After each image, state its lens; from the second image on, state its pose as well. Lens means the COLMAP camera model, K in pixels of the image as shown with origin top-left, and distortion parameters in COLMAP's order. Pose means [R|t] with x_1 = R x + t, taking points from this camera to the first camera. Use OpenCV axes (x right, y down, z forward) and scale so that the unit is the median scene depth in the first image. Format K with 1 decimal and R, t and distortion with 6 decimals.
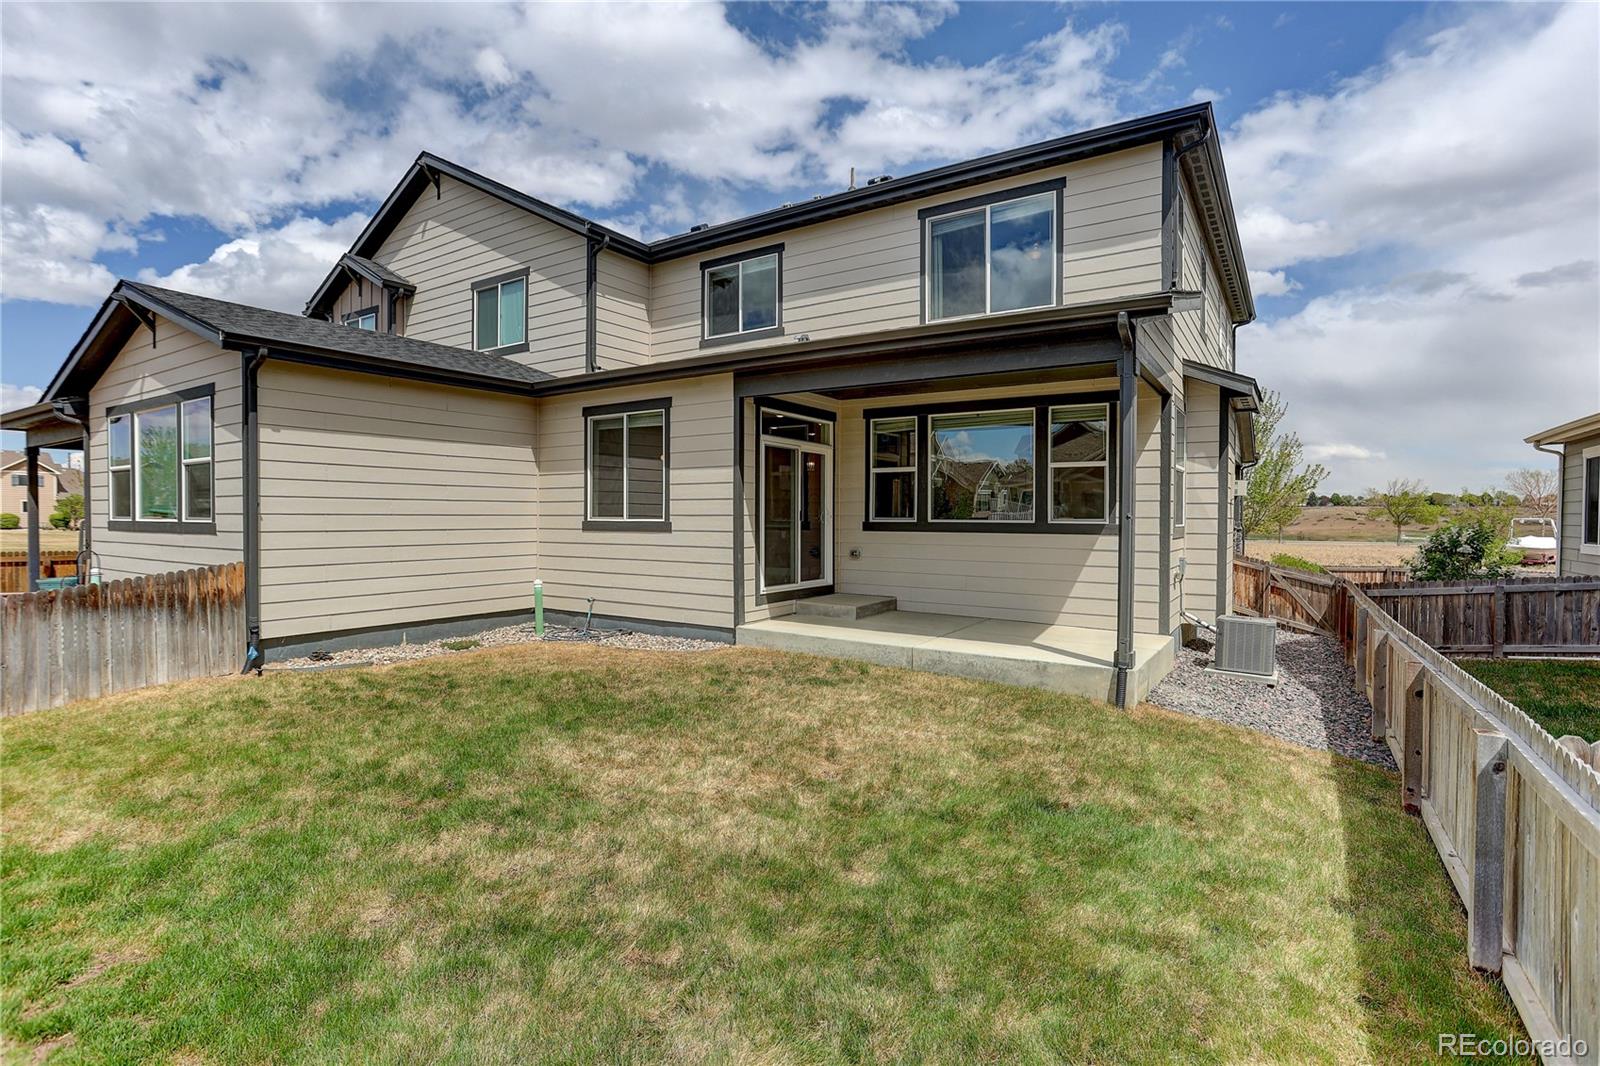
lens RADIAL K [[763.6, 0, 808.1], [0, 763.6, 536.5], [0, 0, 1]] dist [-0.055596, 0.035028]
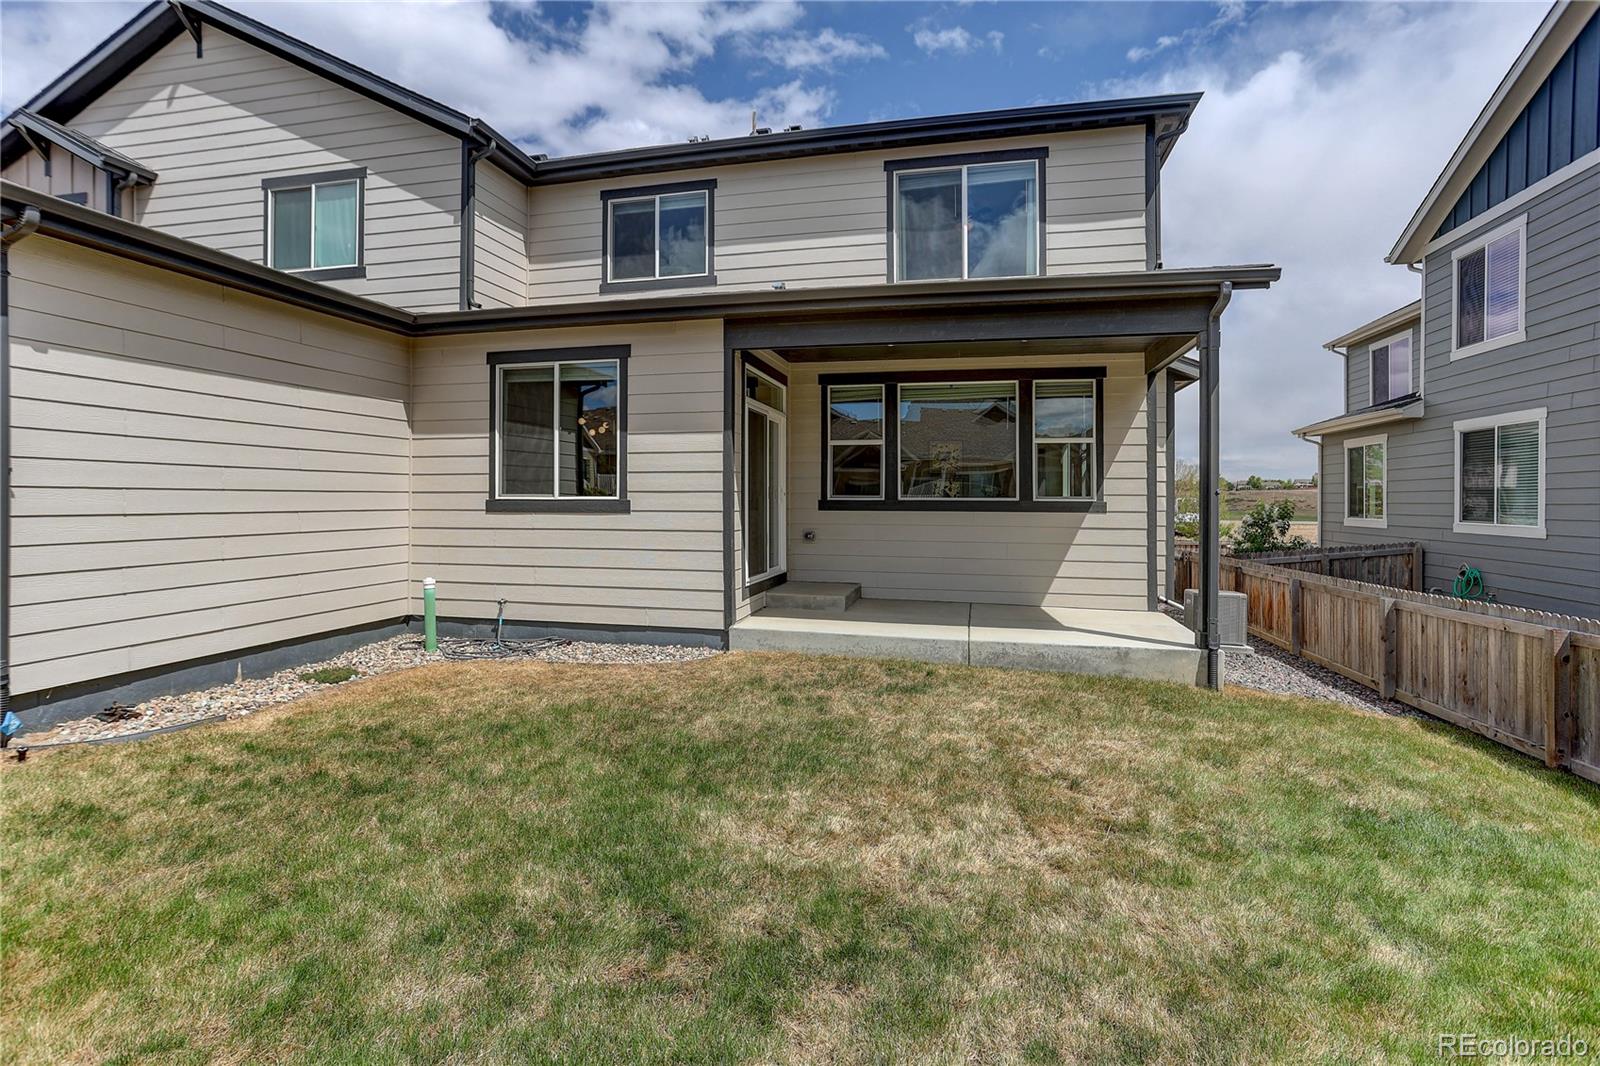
lens RADIAL K [[771.4, 0, 798.0], [0, 771.4, 502.0], [0, 0, 1]] dist [-0.056026, 0.035608]
pose [[0.940690, -0.002046, 0.339262, -0.270509], [0.008960, 0.999783, -0.018815, -0.000424], [-0.339150, 0.020739, 0.940504, 0.170770]]
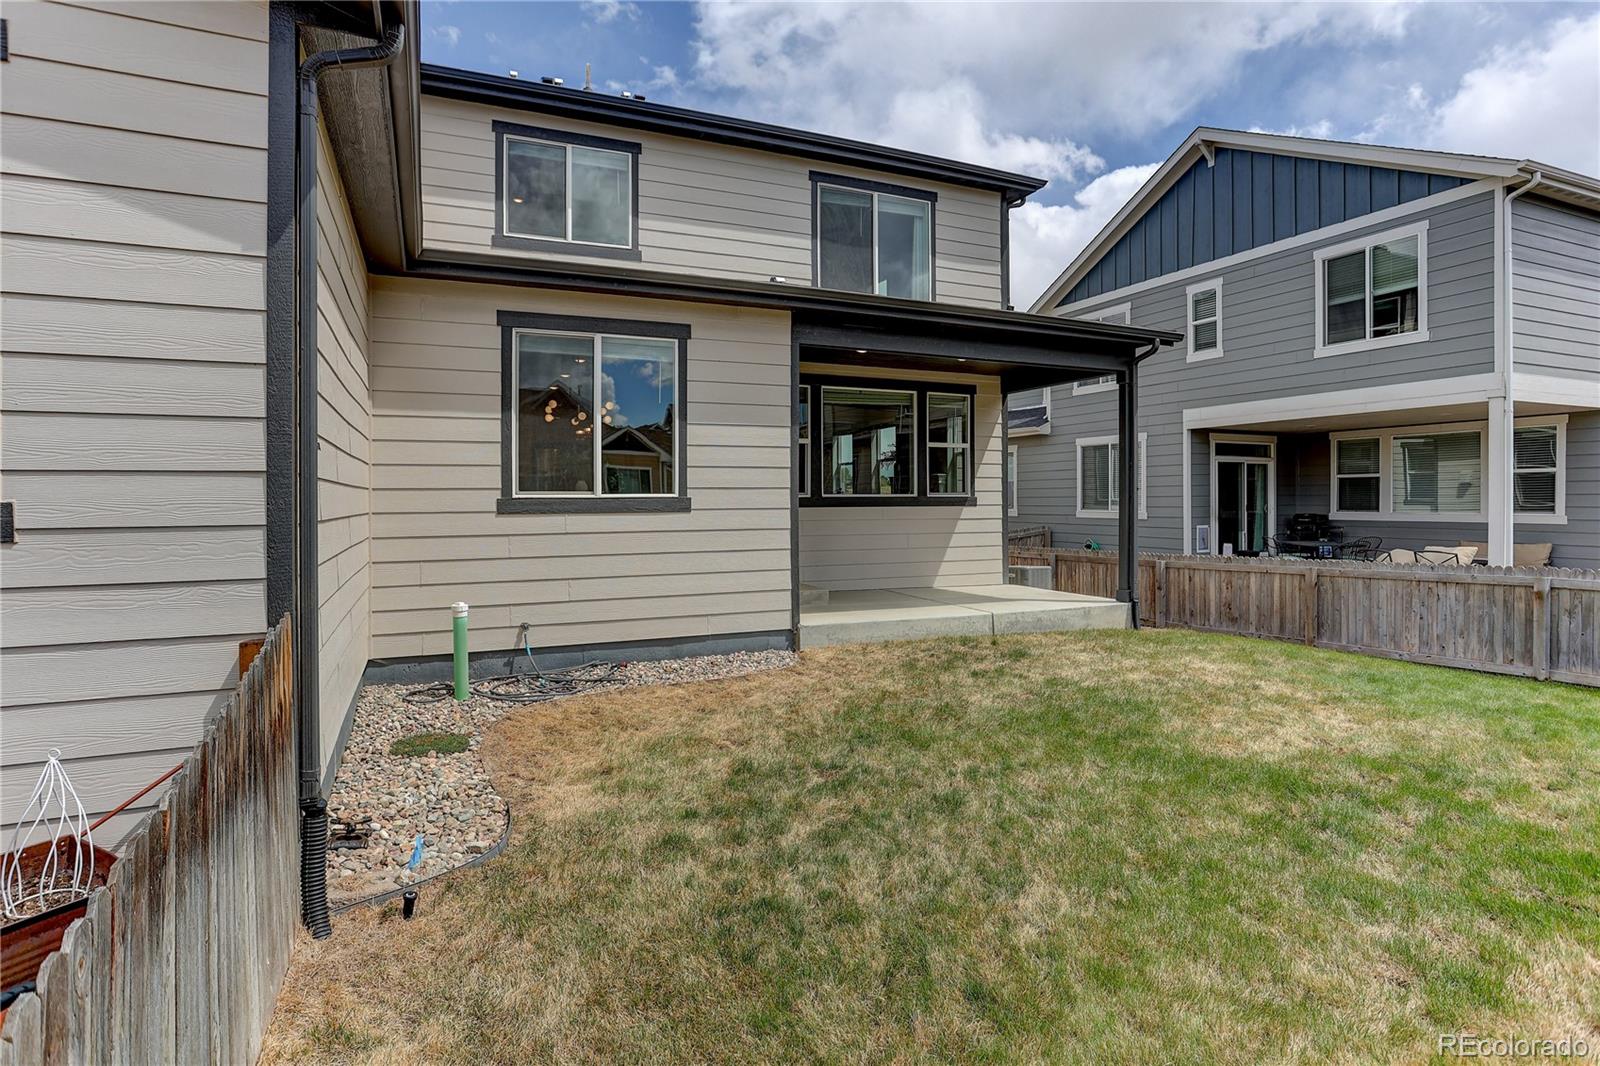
lens RADIAL K [[816.0, 0, 796.5], [0, 816.0, 503.0], [0, 0, 1]] dist [-0.057384, 0.024681]
pose [[0.549142, -0.011681, 0.835647, -0.724432], [0.027737, 0.999606, -0.004254, -0.007500], [-0.835268, 0.025514, 0.549250, 0.463776]]
